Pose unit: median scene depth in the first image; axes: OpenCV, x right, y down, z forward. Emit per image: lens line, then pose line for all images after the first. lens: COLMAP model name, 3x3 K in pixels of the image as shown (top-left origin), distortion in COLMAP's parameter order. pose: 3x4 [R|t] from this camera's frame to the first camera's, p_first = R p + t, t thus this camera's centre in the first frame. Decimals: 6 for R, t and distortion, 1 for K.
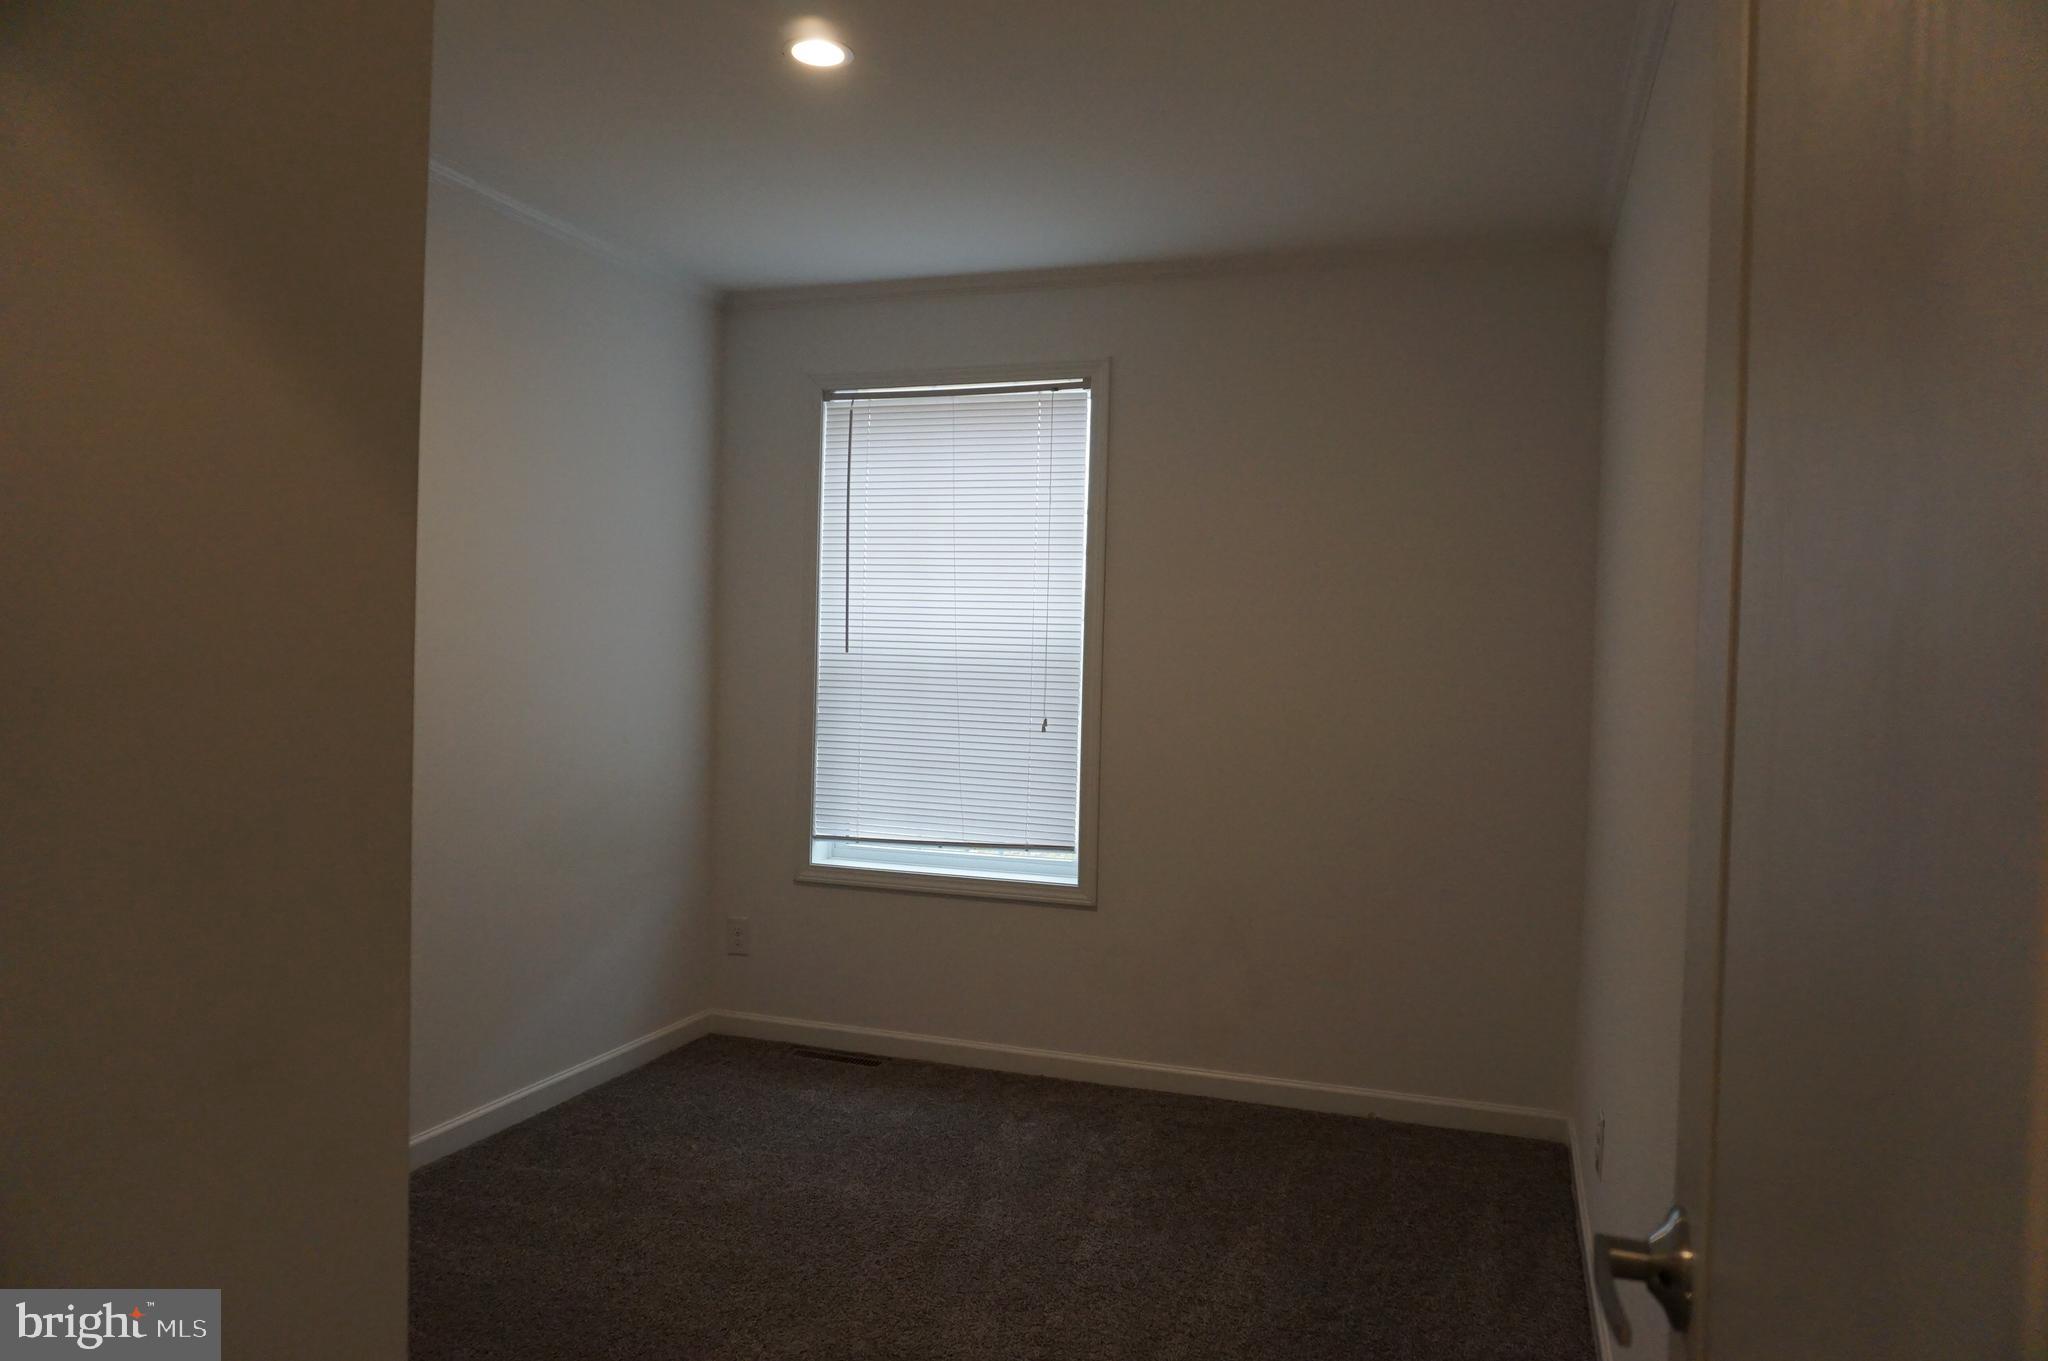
lens RADIAL K [[1393.1, 0, 1014.7], [0, 1393.1, 684.8], [0, 0, 1]] dist [-0.041756, 0.044780]
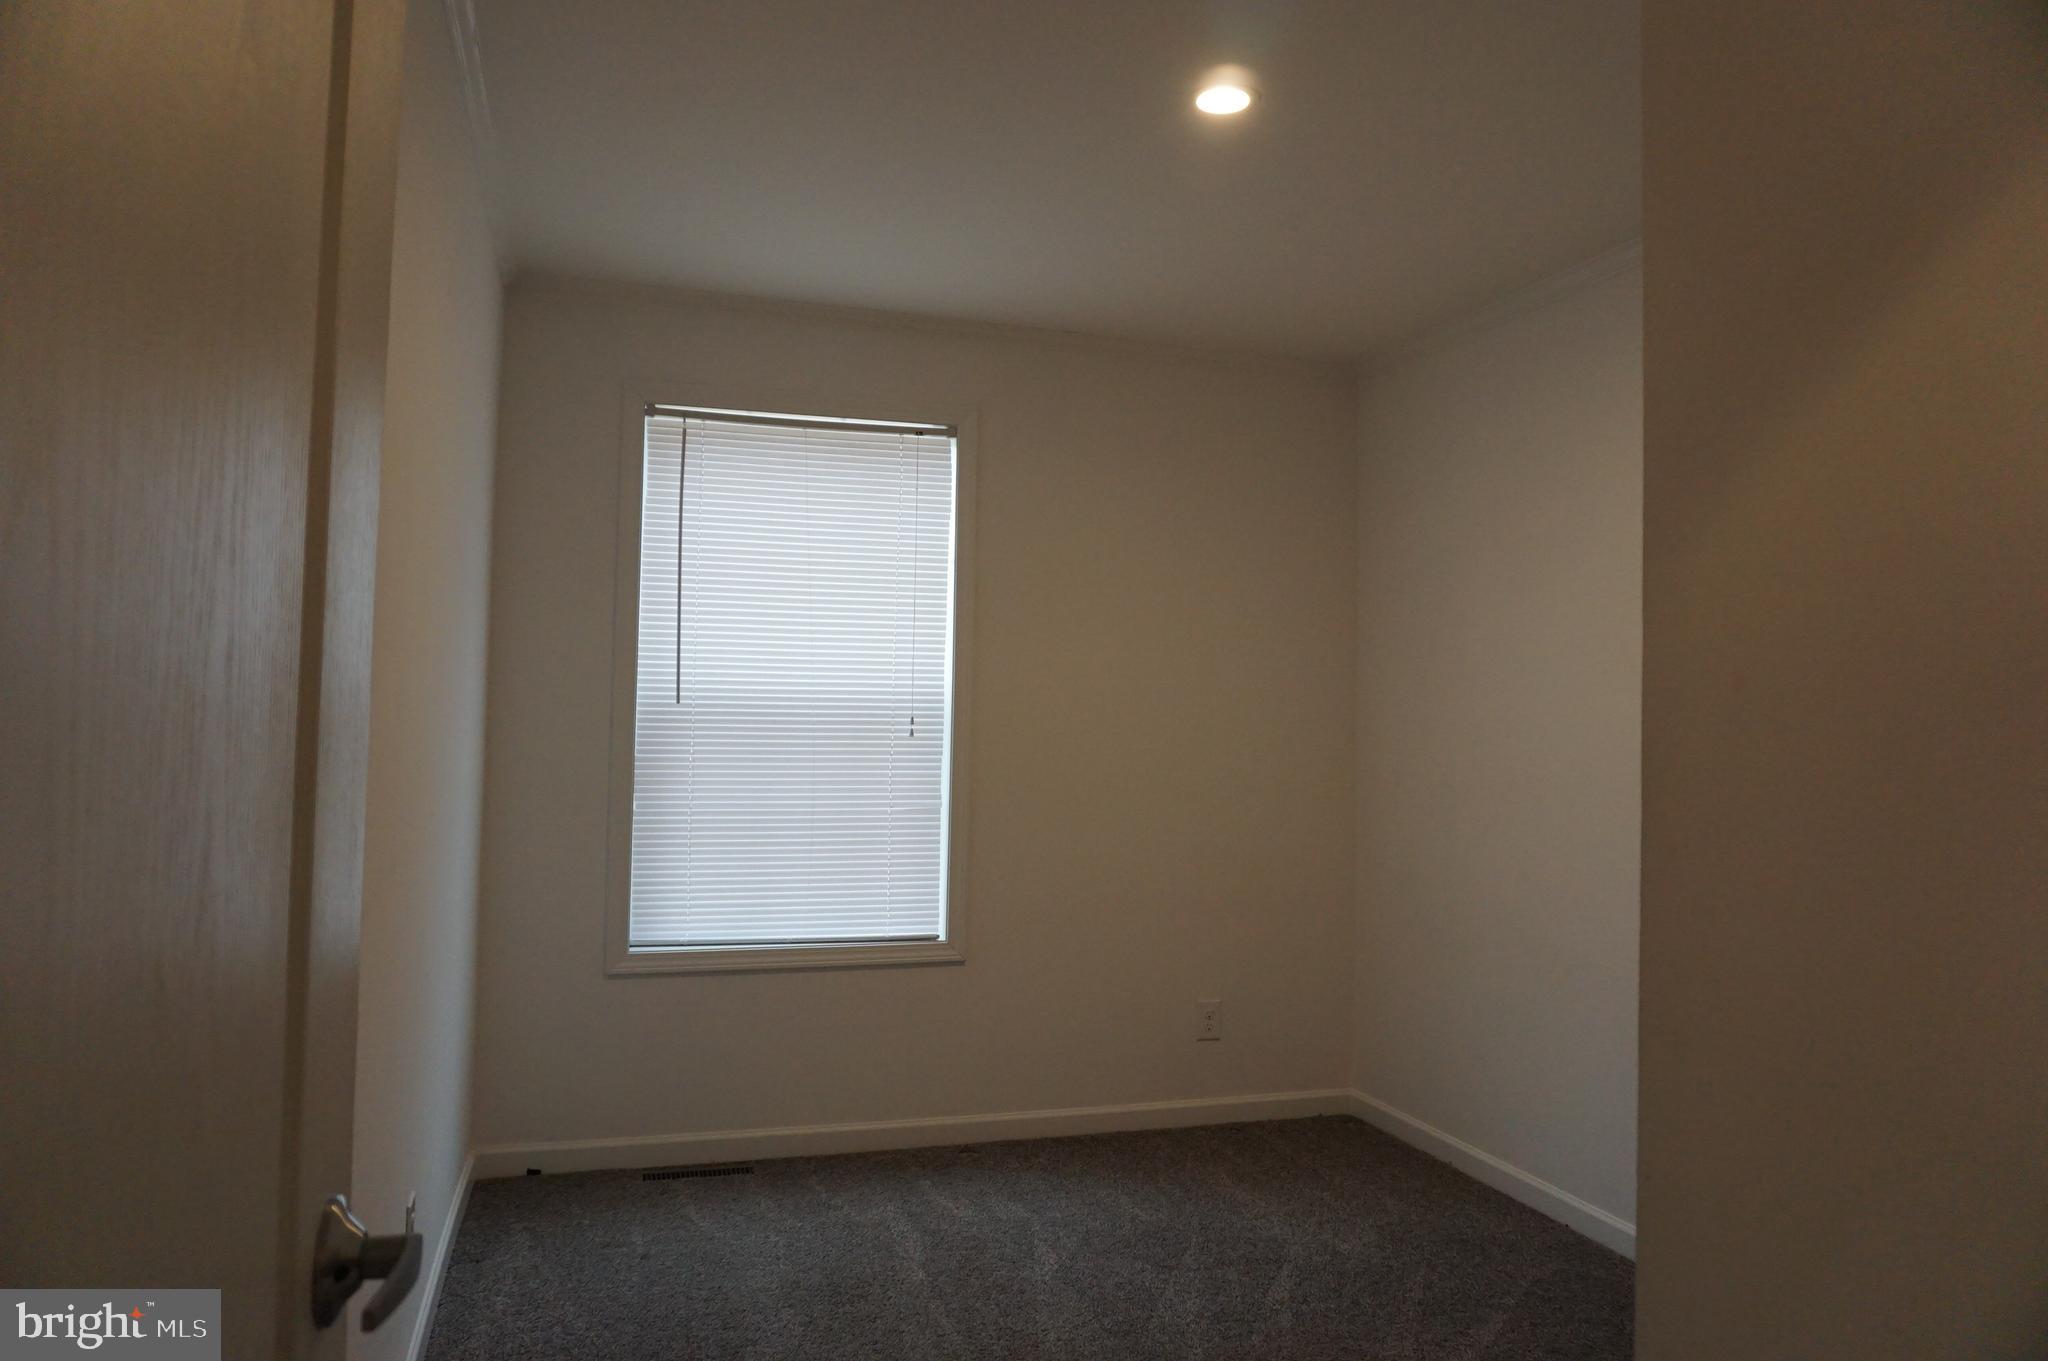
lens RADIAL K [[1347.9, 0, 1019.7], [0, 1347.9, 666.8], [0, 0, 1]] dist [-0.058485, 0.039559]
pose [[0.803630, 0.011349, 0.595020, -0.459699], [0.015558, 0.999076, -0.040068, -0.009595], [-0.594925, 0.041457, 0.802711, 0.199664]]
